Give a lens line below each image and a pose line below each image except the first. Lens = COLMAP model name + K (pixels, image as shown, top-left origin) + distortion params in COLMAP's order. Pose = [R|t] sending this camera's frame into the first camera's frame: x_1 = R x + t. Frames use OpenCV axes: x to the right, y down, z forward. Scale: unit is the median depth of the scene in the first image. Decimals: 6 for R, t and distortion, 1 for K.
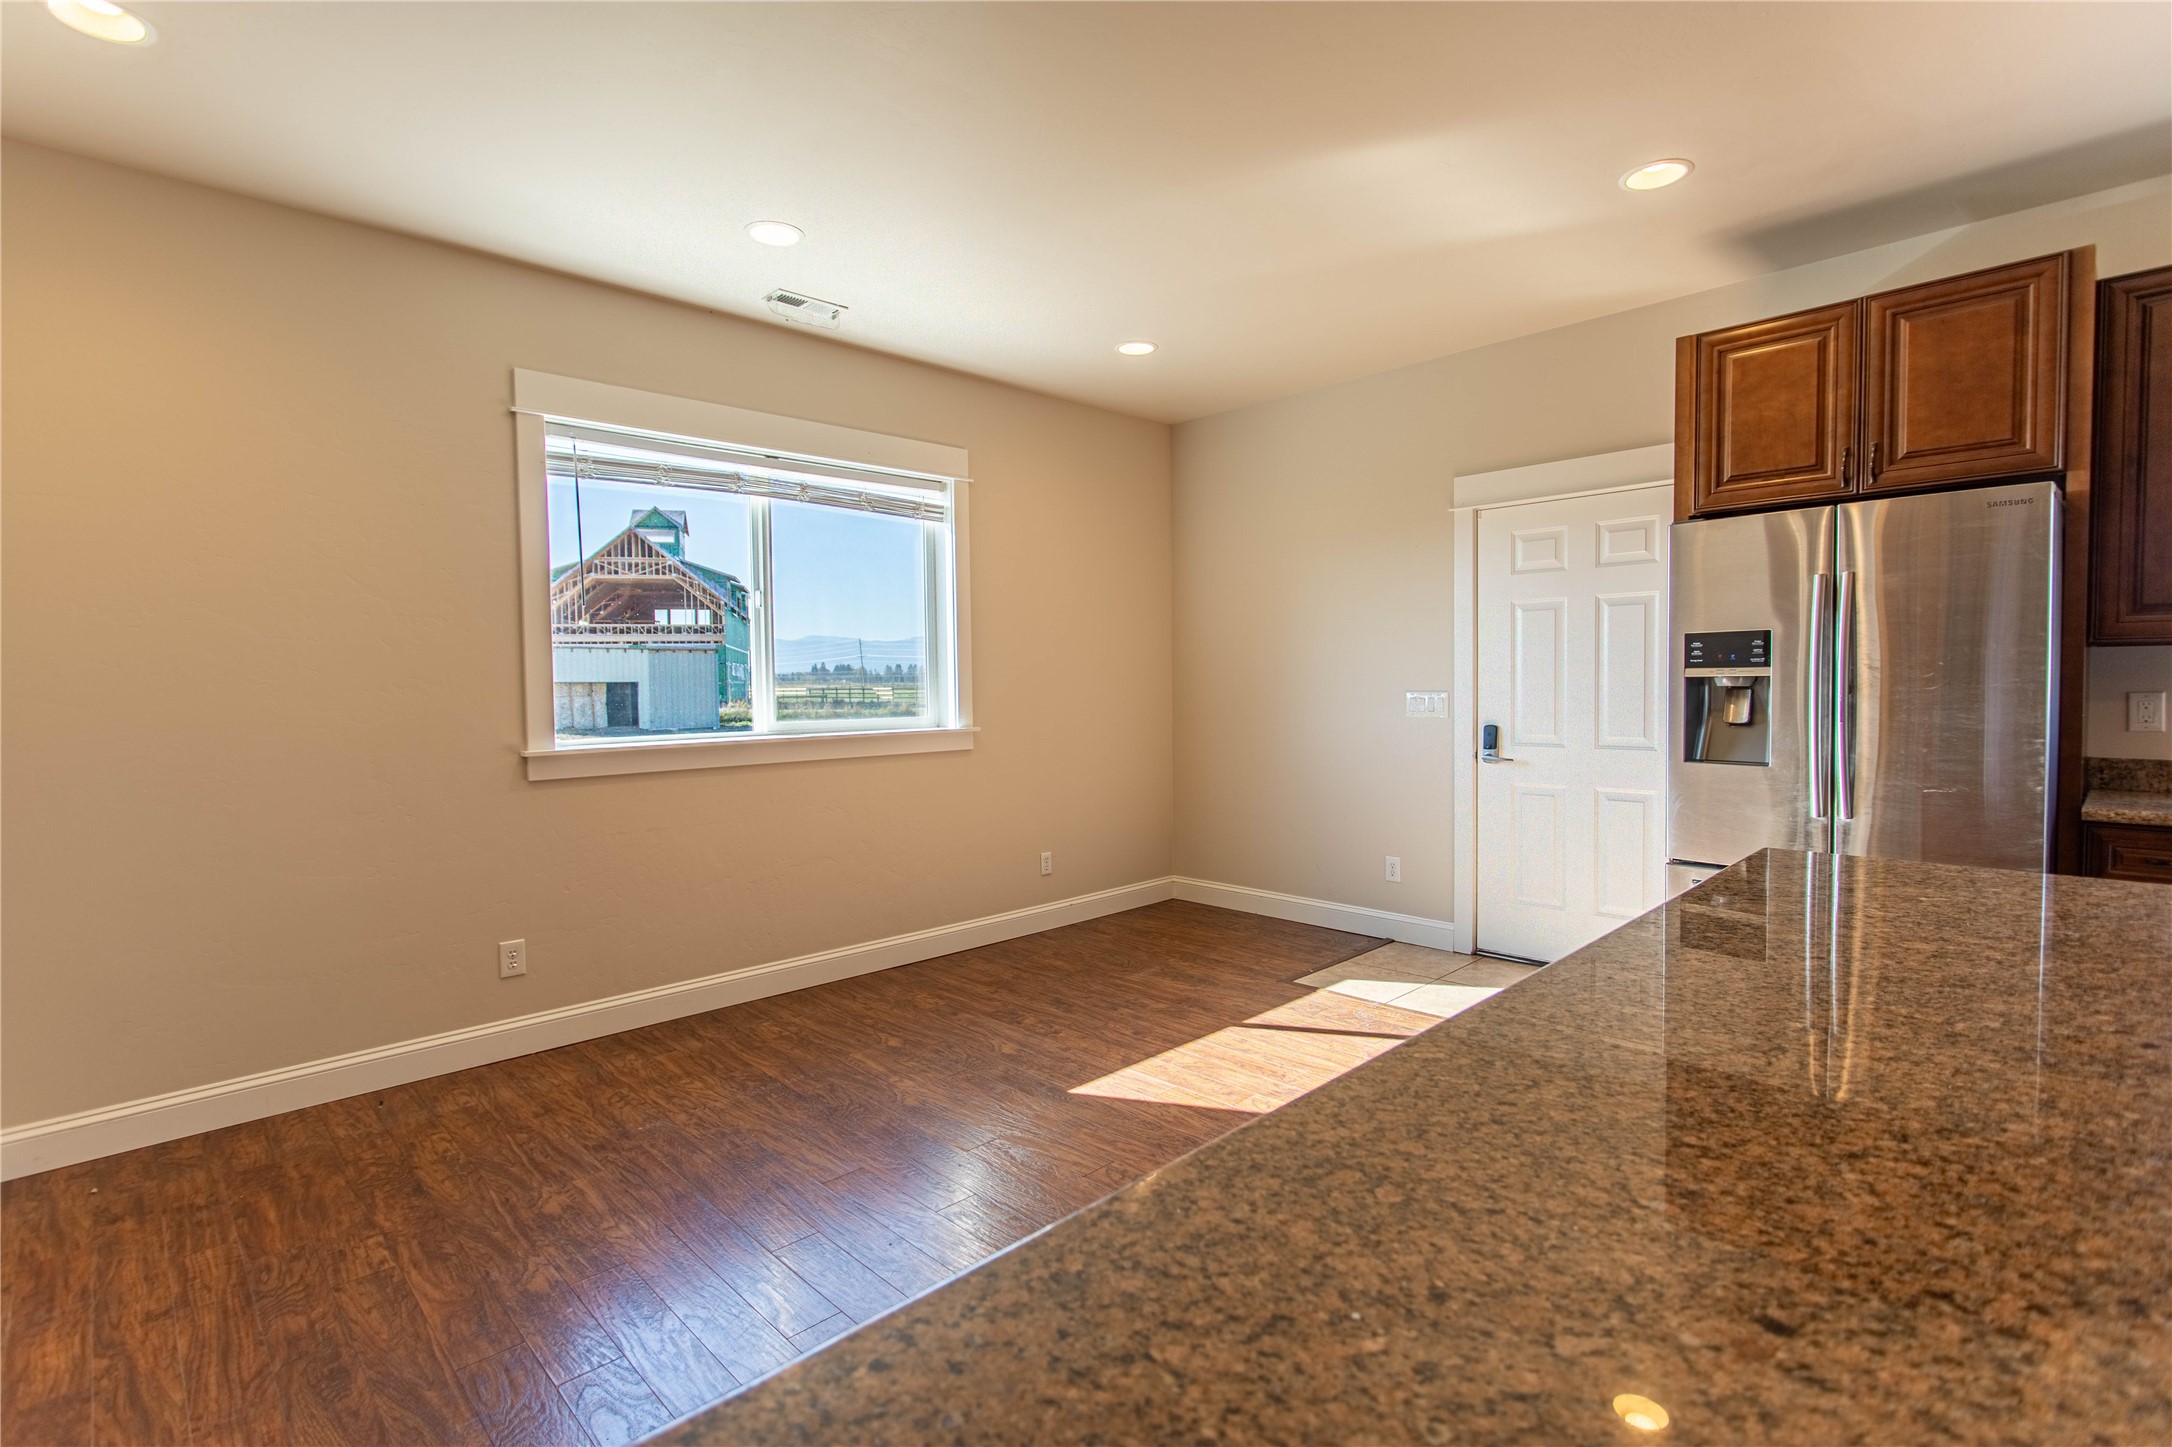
lens RADIAL K [[1019.7, 0, 1086.0], [0, 1019.7, 723.5], [0, 0, 1]] dist [-0.000396, 0.001055]
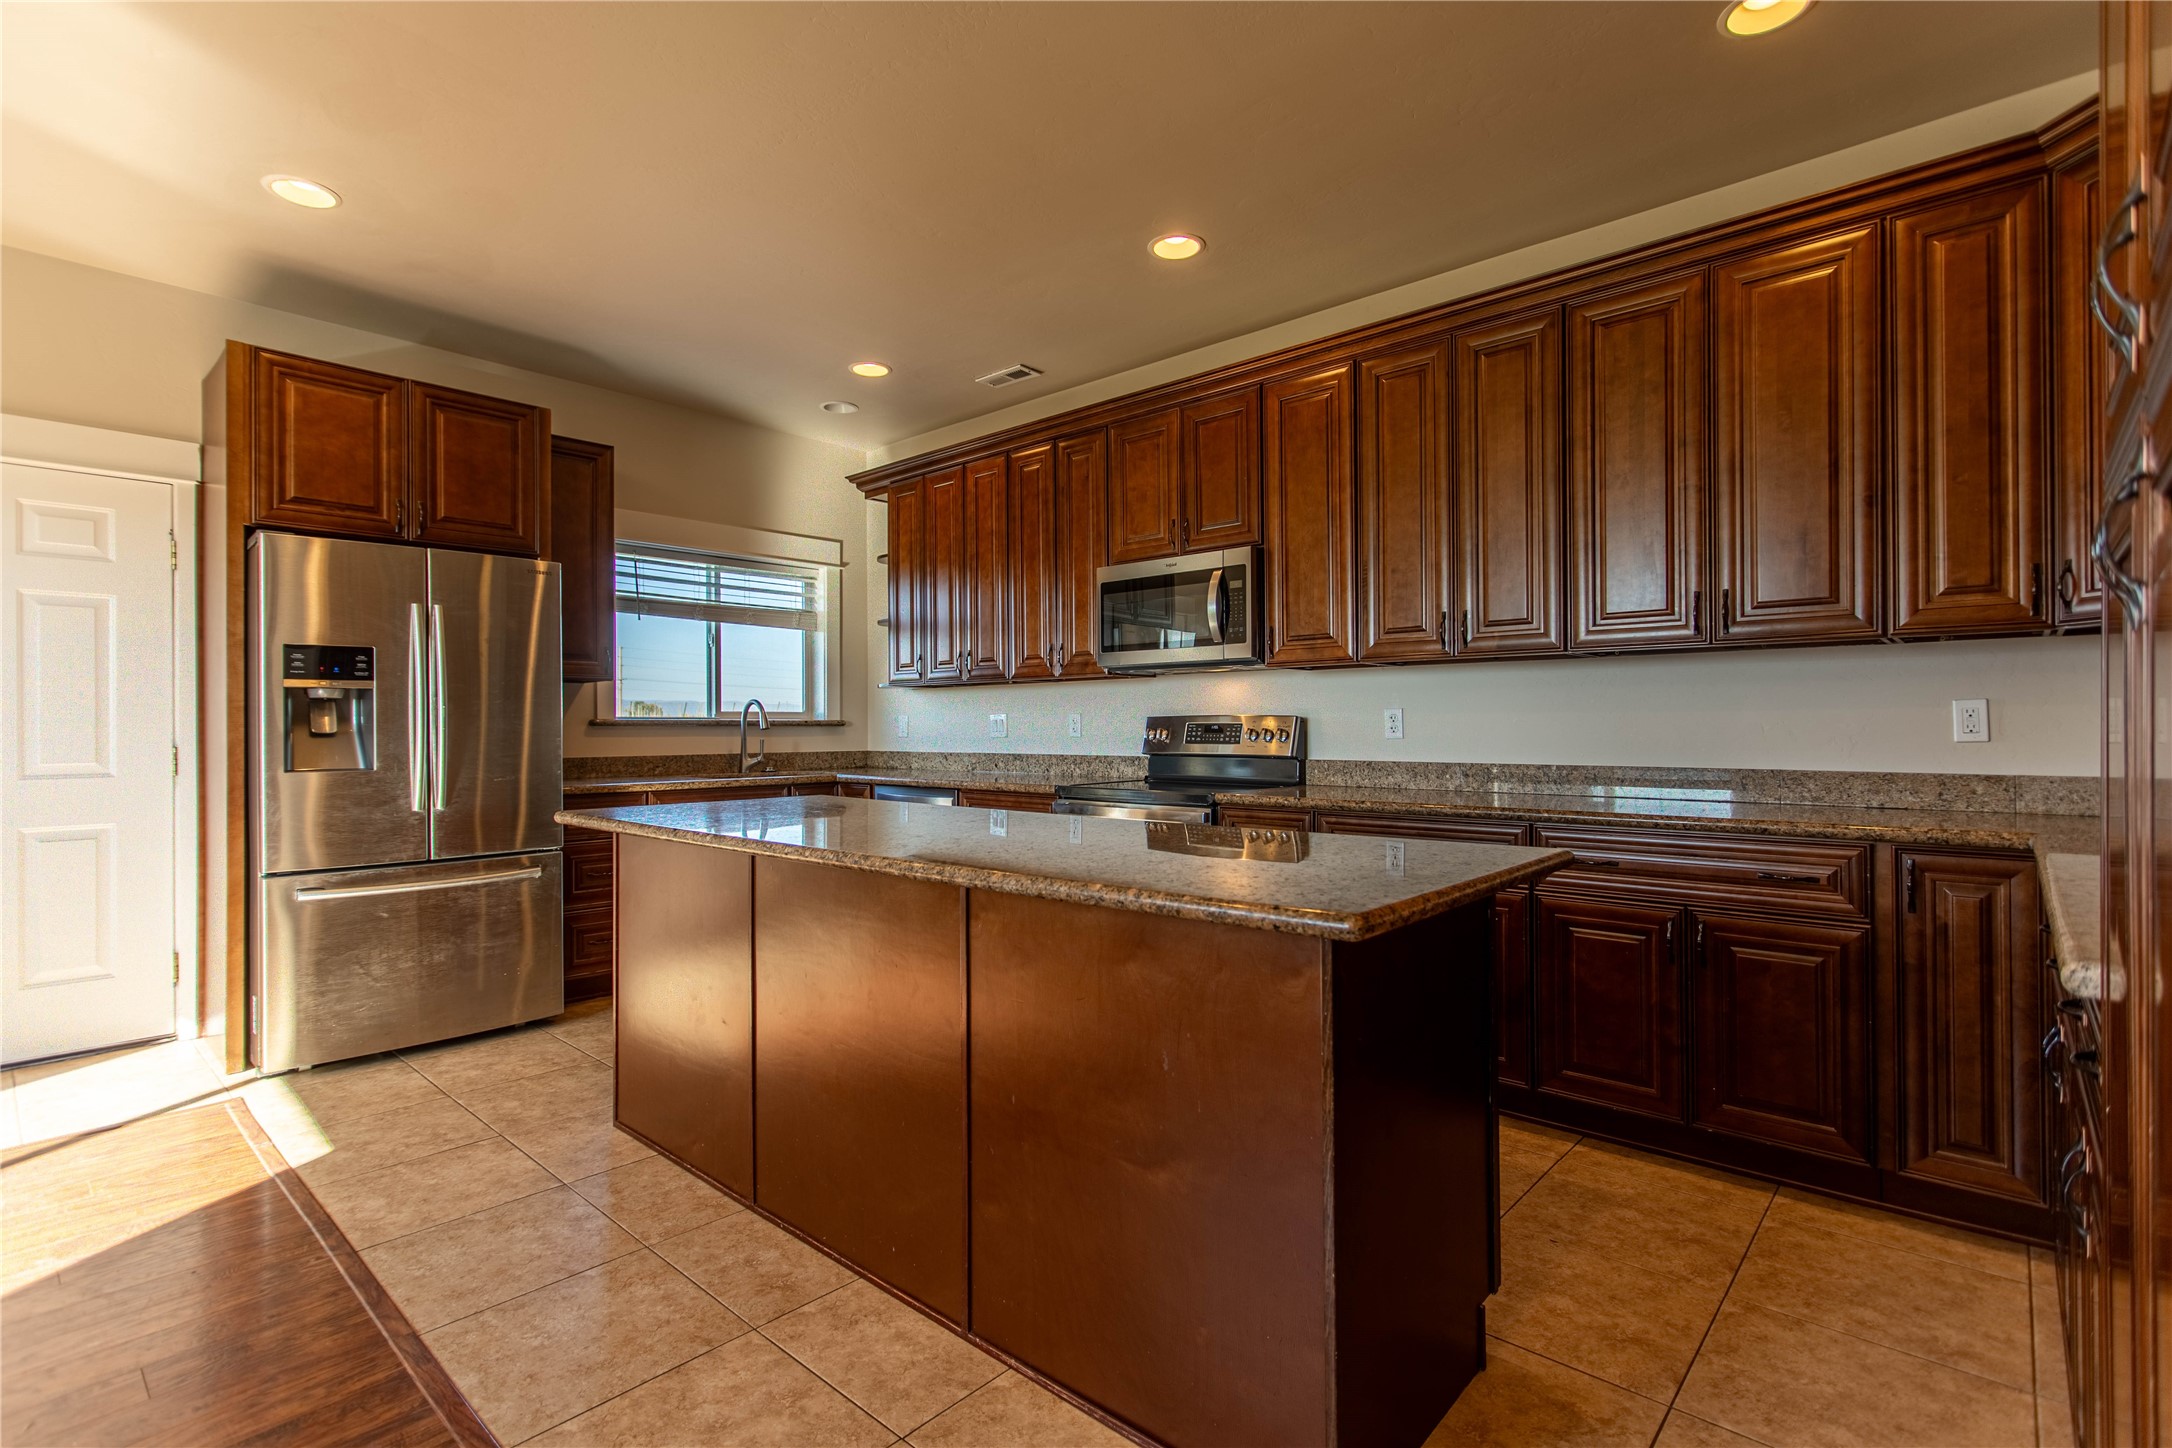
lens RADIAL K [[1019.7, 0, 1086.0], [0, 1019.7, 724.0], [0, 0, 1]] dist [-0.000396, 0.001055]
pose [[-0.065088, 0.015911, 0.997753, -0.466493], [0.048008, 0.998765, -0.012796, 0.041376], [-0.996724, 0.047067, -0.065771, 0.286428]]
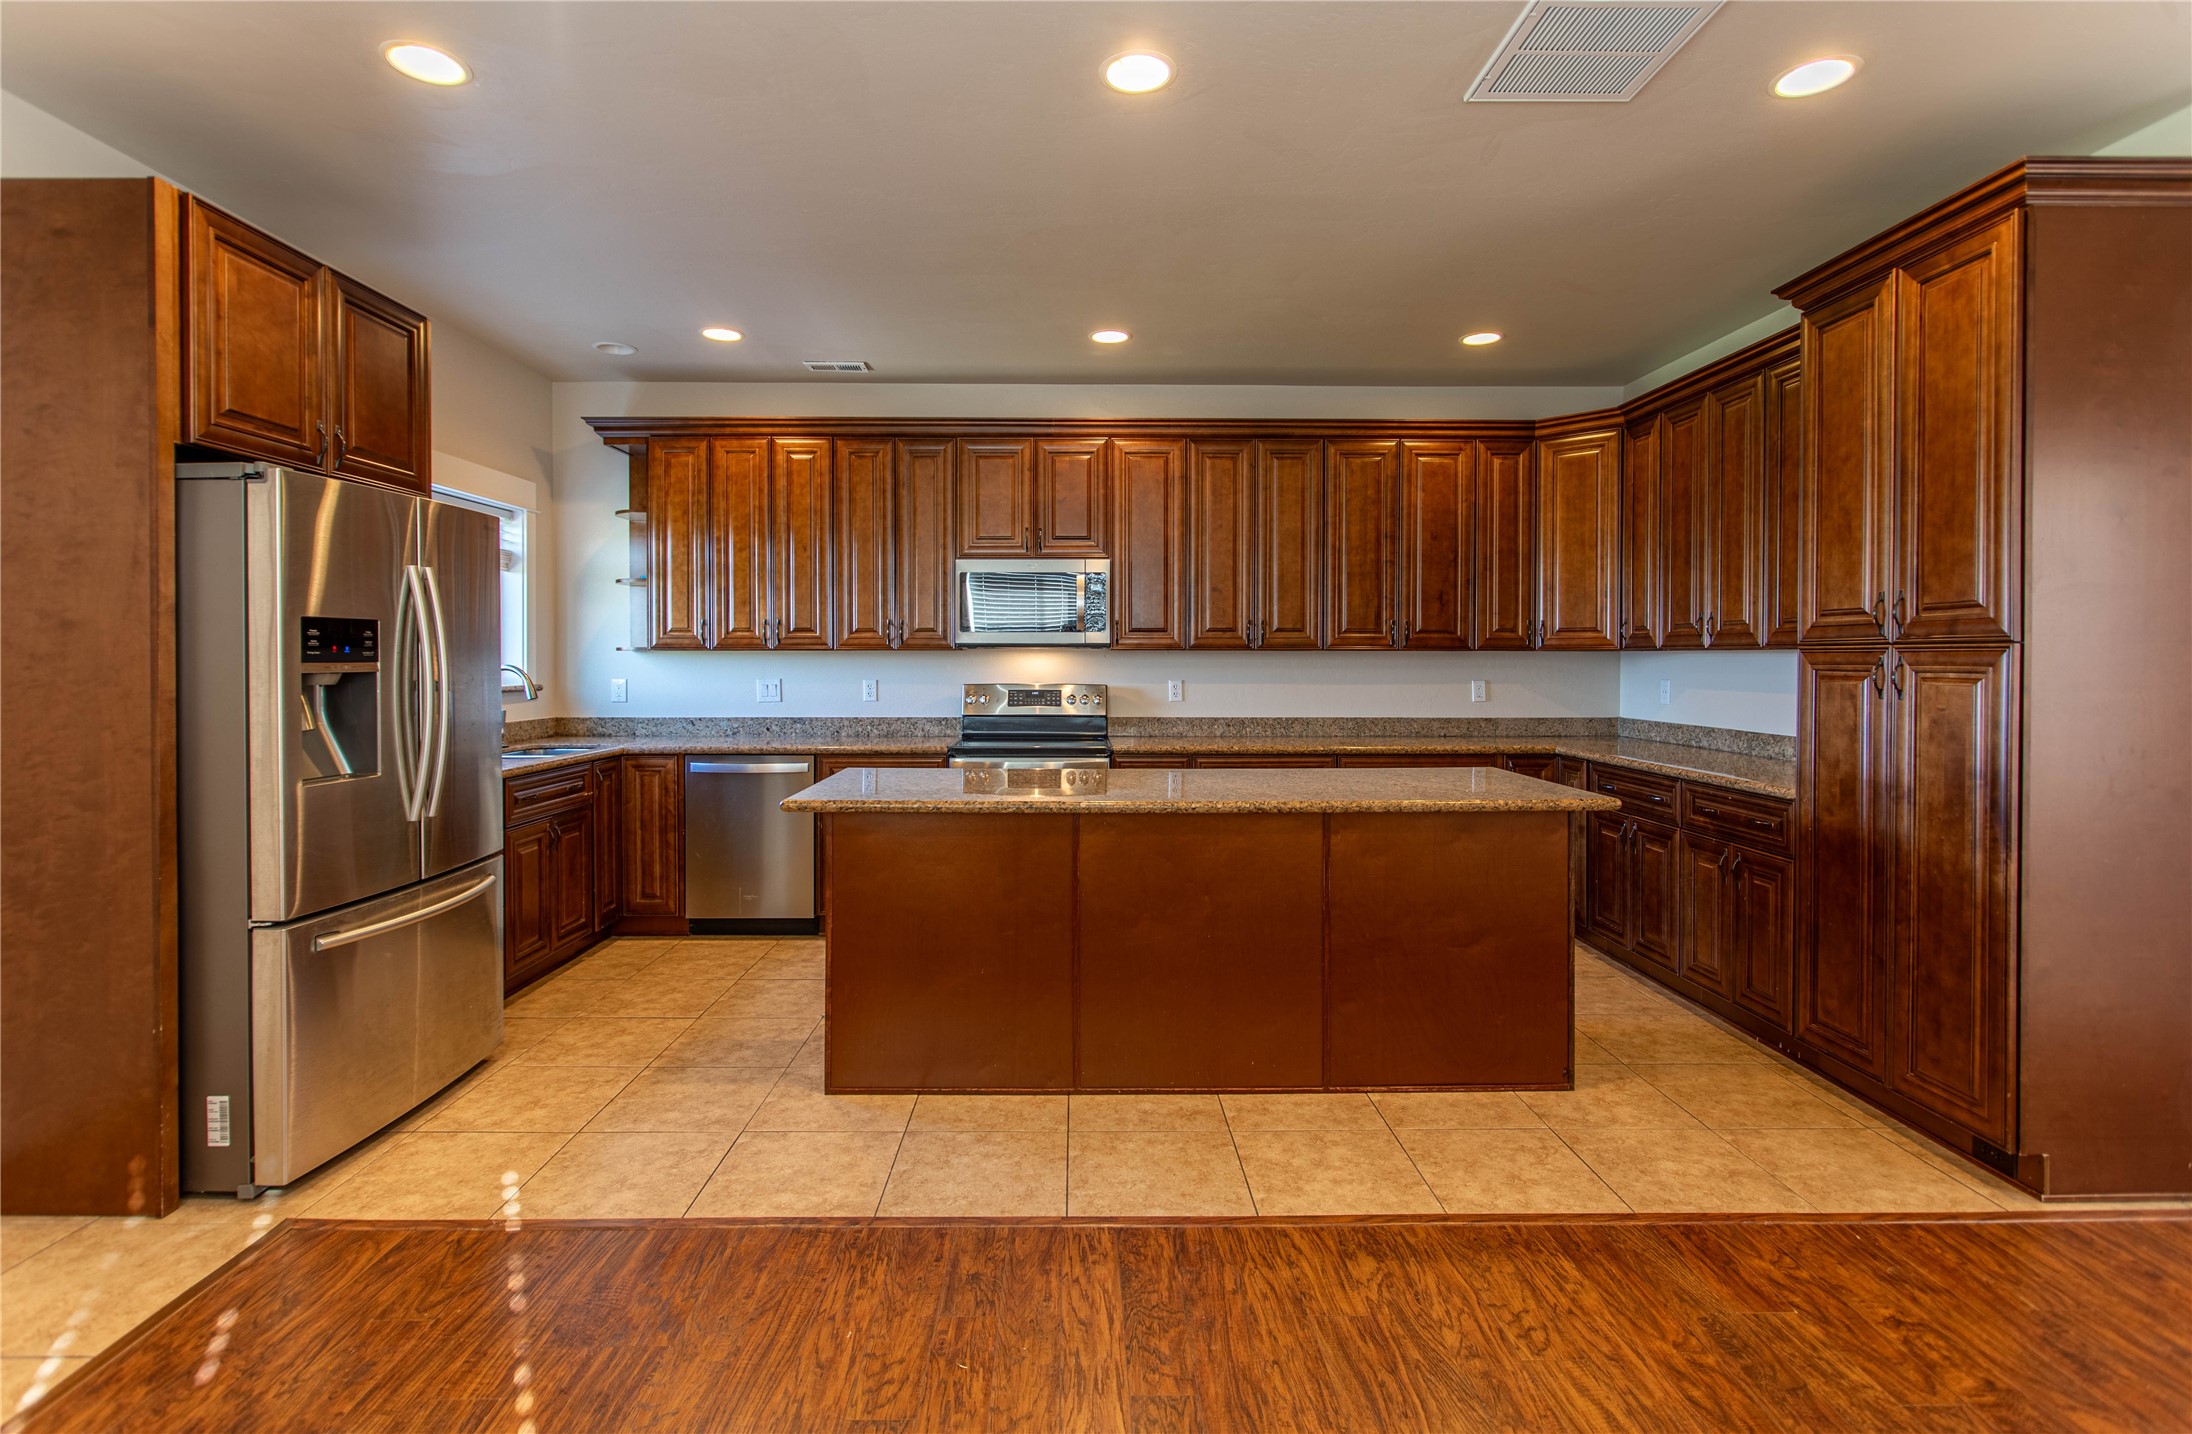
lens RADIAL K [[1017.0, 0, 1097.4], [0, 1017.0, 674.3], [0, 0, 1]] dist [-0.000856, 0.001026]
pose [[-0.731208, 0.002050, 0.682151, -0.364369], [0.037934, 0.998570, 0.037661, -0.051801], [-0.681099, 0.053415, -0.730241, 1.161137]]
